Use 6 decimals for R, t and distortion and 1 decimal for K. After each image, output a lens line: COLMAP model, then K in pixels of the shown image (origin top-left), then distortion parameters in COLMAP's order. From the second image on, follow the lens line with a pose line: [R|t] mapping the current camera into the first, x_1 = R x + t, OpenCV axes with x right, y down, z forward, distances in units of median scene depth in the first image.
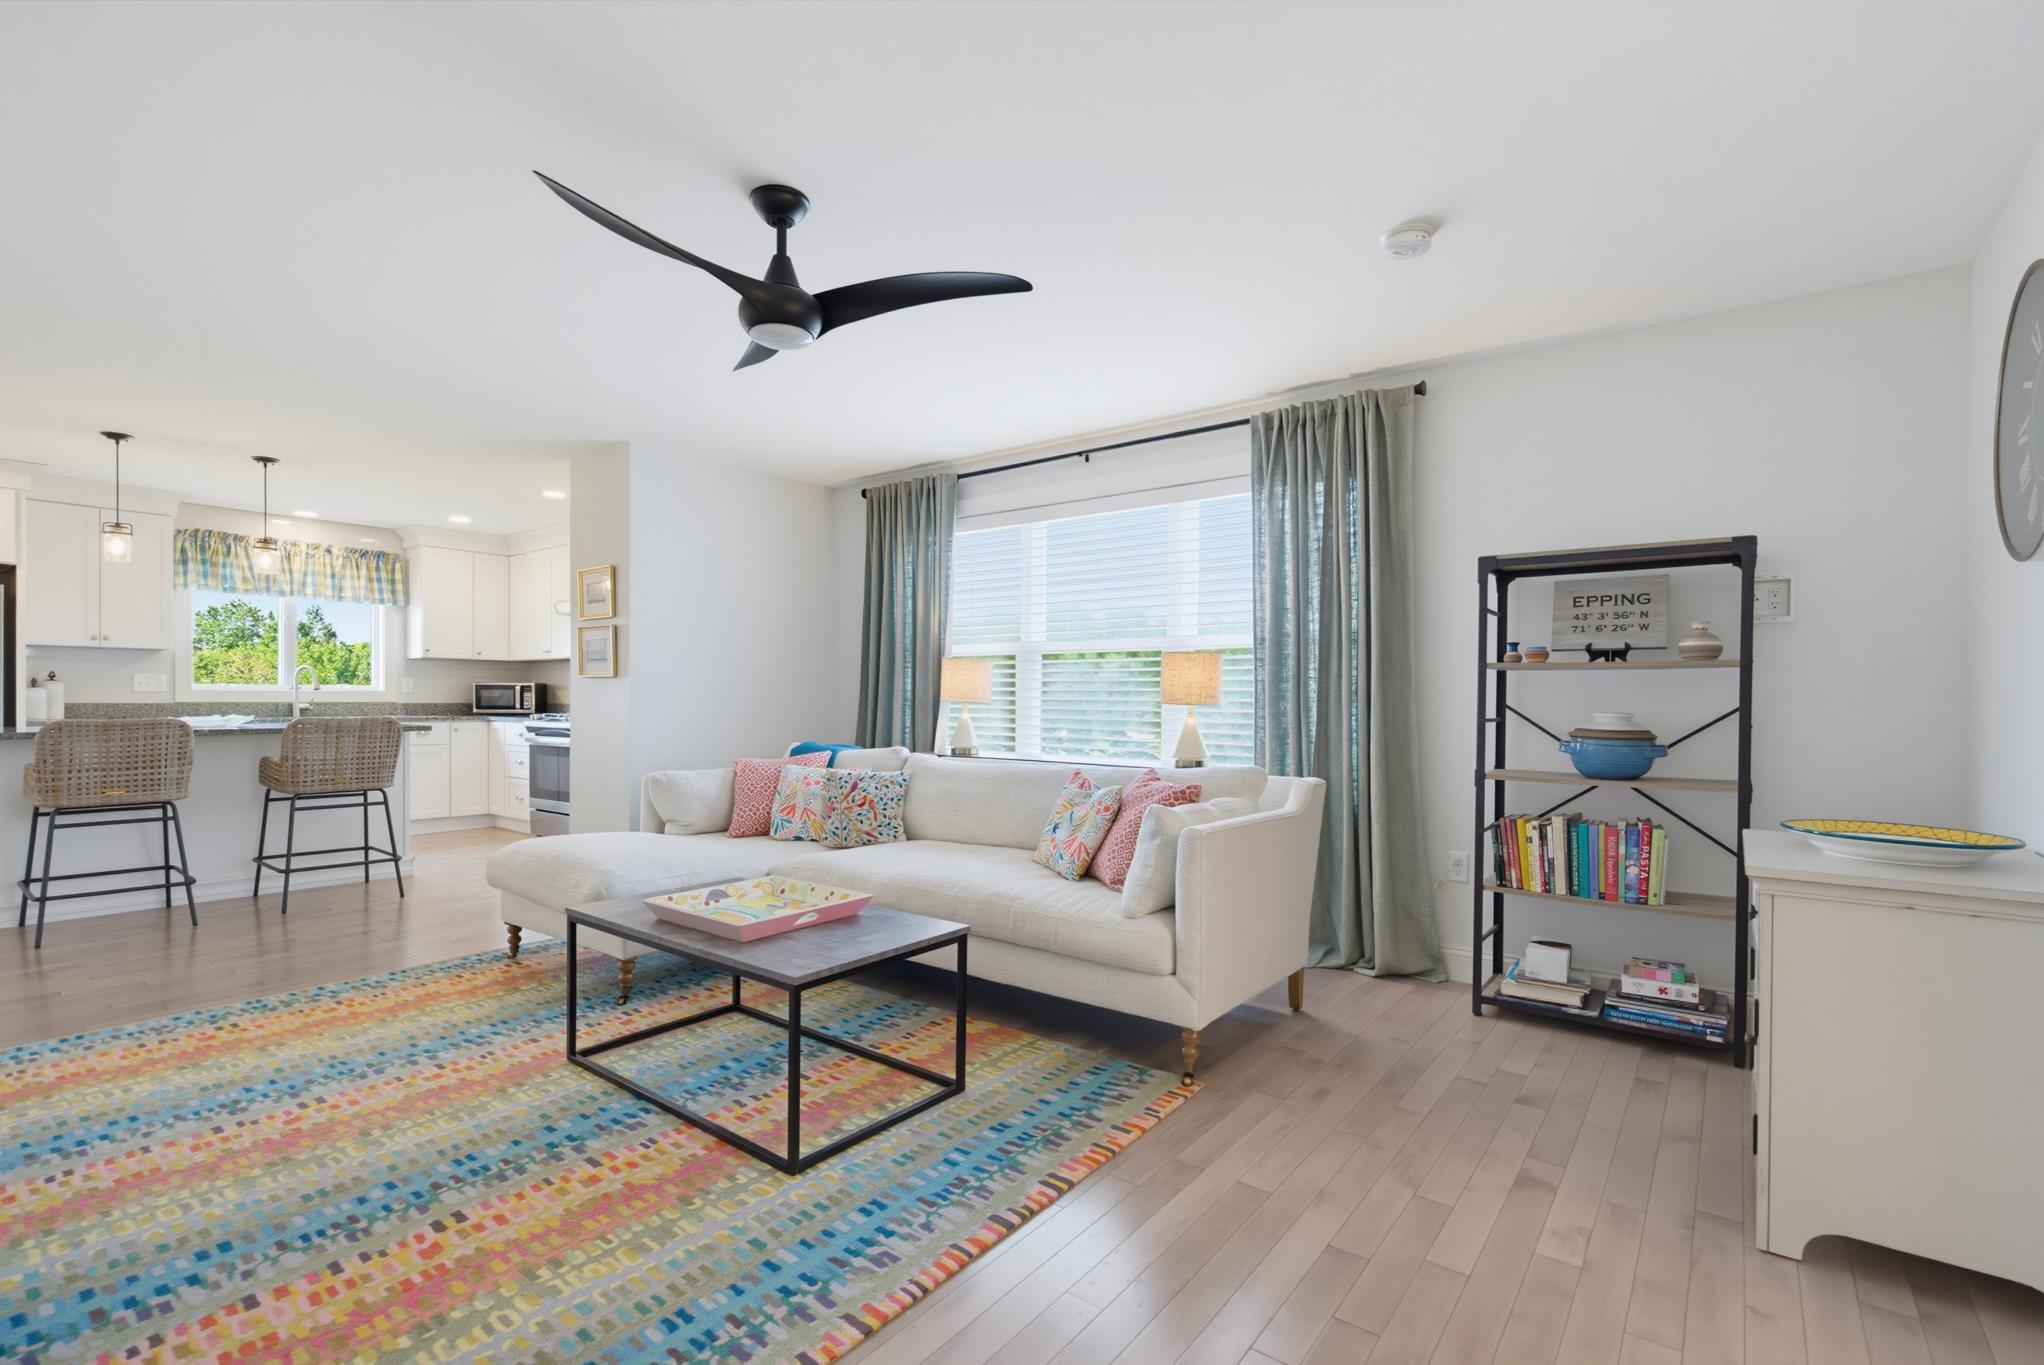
lens RADIAL K [[931.6, 0, 1024.1], [0, 931.6, 710.6], [0, 0, 1]] dist [0.000765, -0.001133]
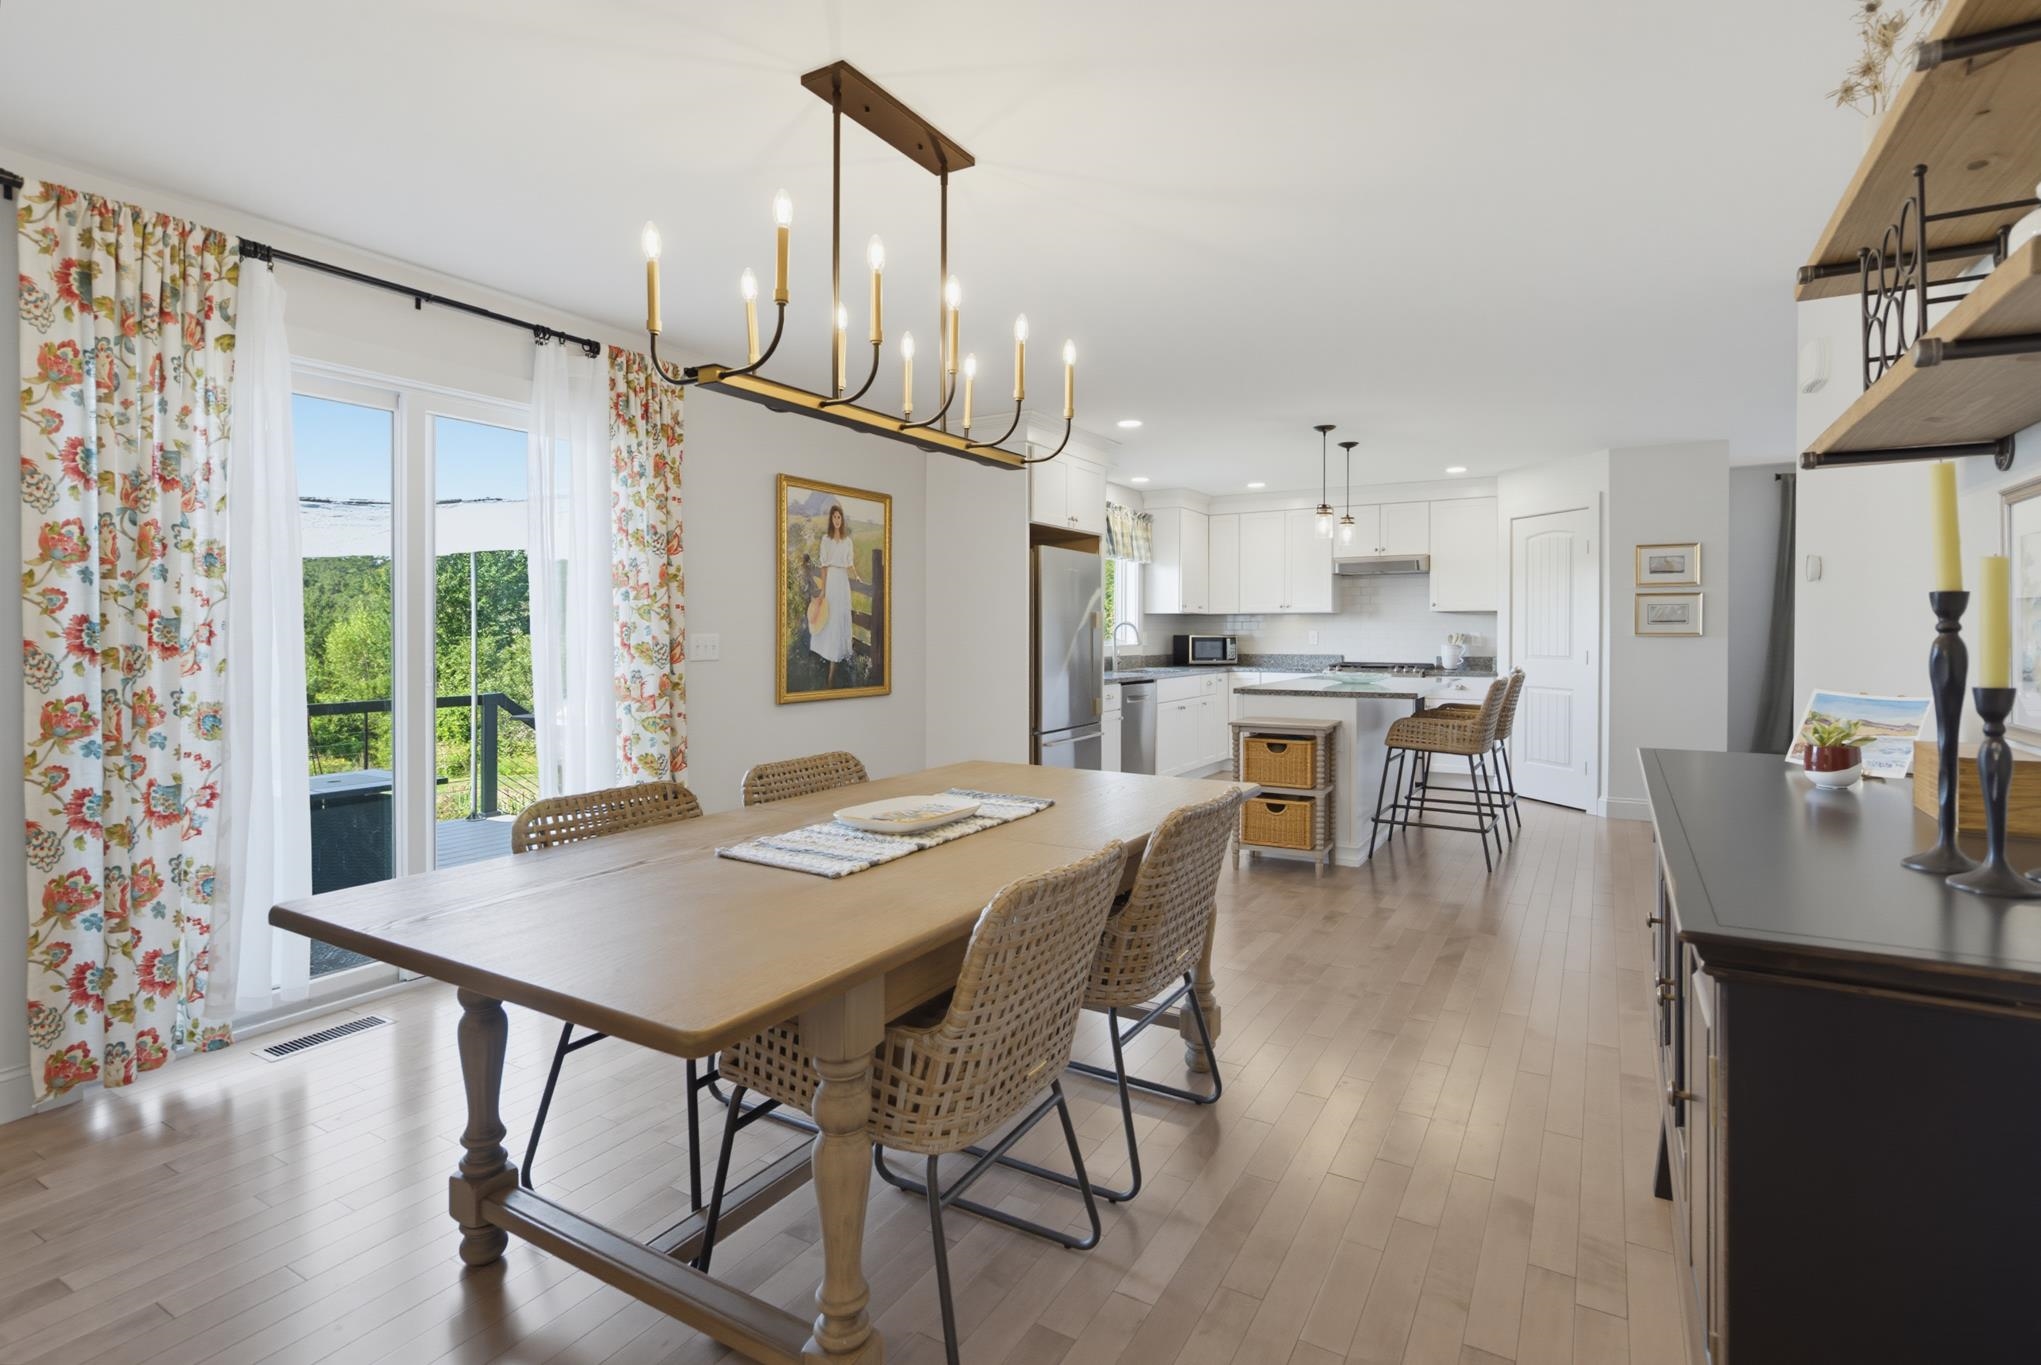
lens RADIAL K [[1013.3, 0, 1025.9], [0, 1013.3, 644.1], [0, 0, 1]] dist [0.011771, -0.001438]
pose [[0.987386, -0.014089, 0.157707, -1.212169], [0.014471, 0.999894, -0.001272, -0.028403], [-0.157672, 0.003538, 0.987485, -0.128627]]
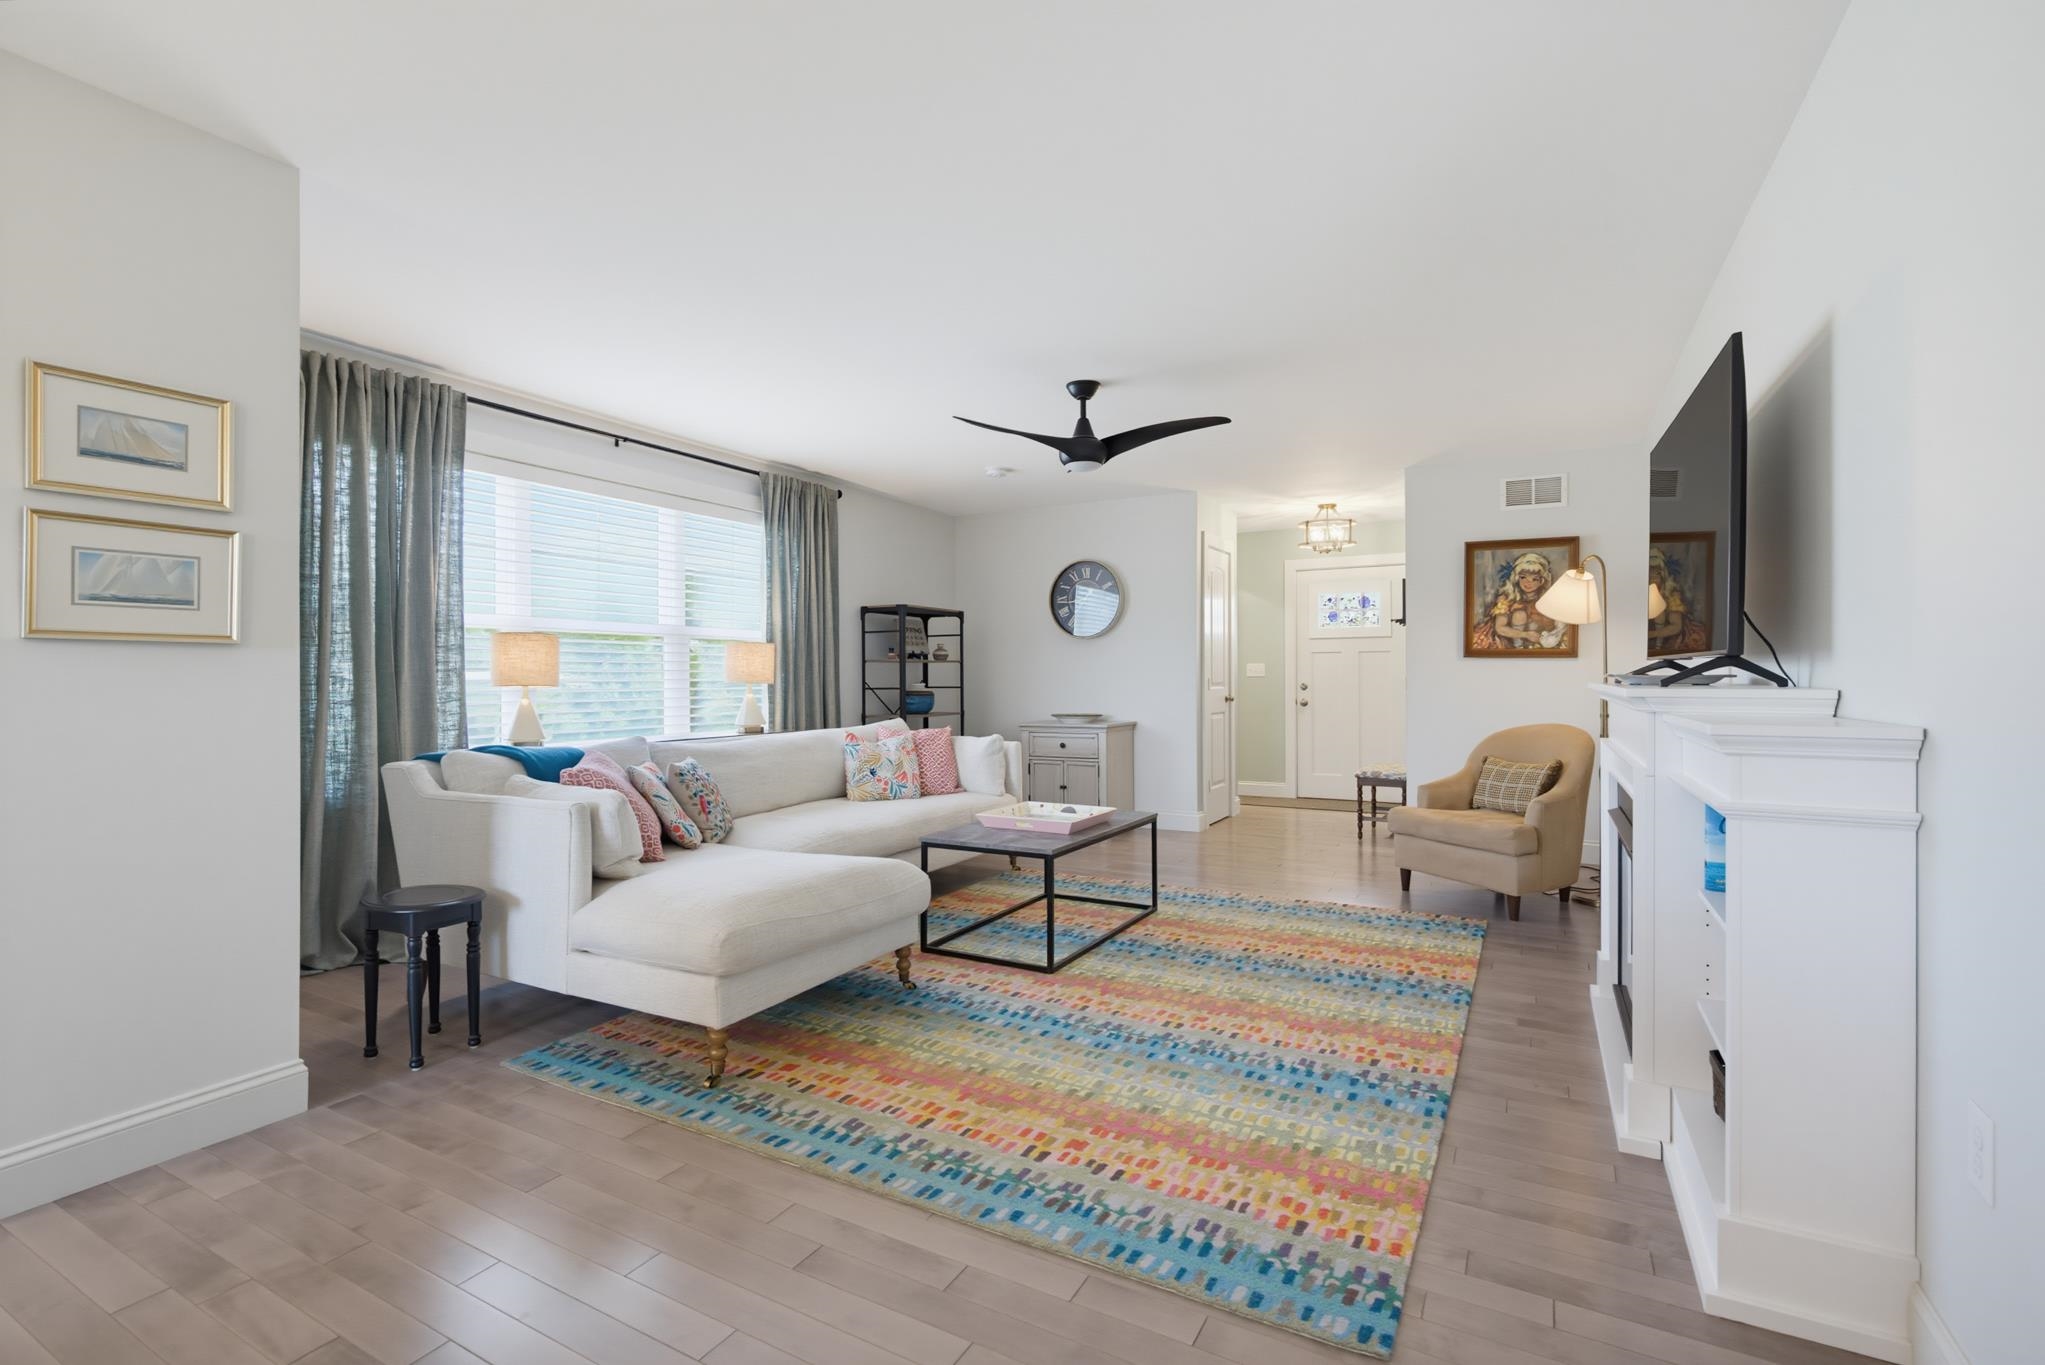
lens RADIAL K [[932.1, 0, 1037.0], [0, 932.1, 671.3], [0, 0, 1]] dist [0.000765, -0.001133]
pose [[-0.167782, -0.002053, 0.985822, -0.771849], [0.016497, 0.999852, 0.004890, -0.014738], [-0.985686, 0.017084, -0.167723, 0.552241]]
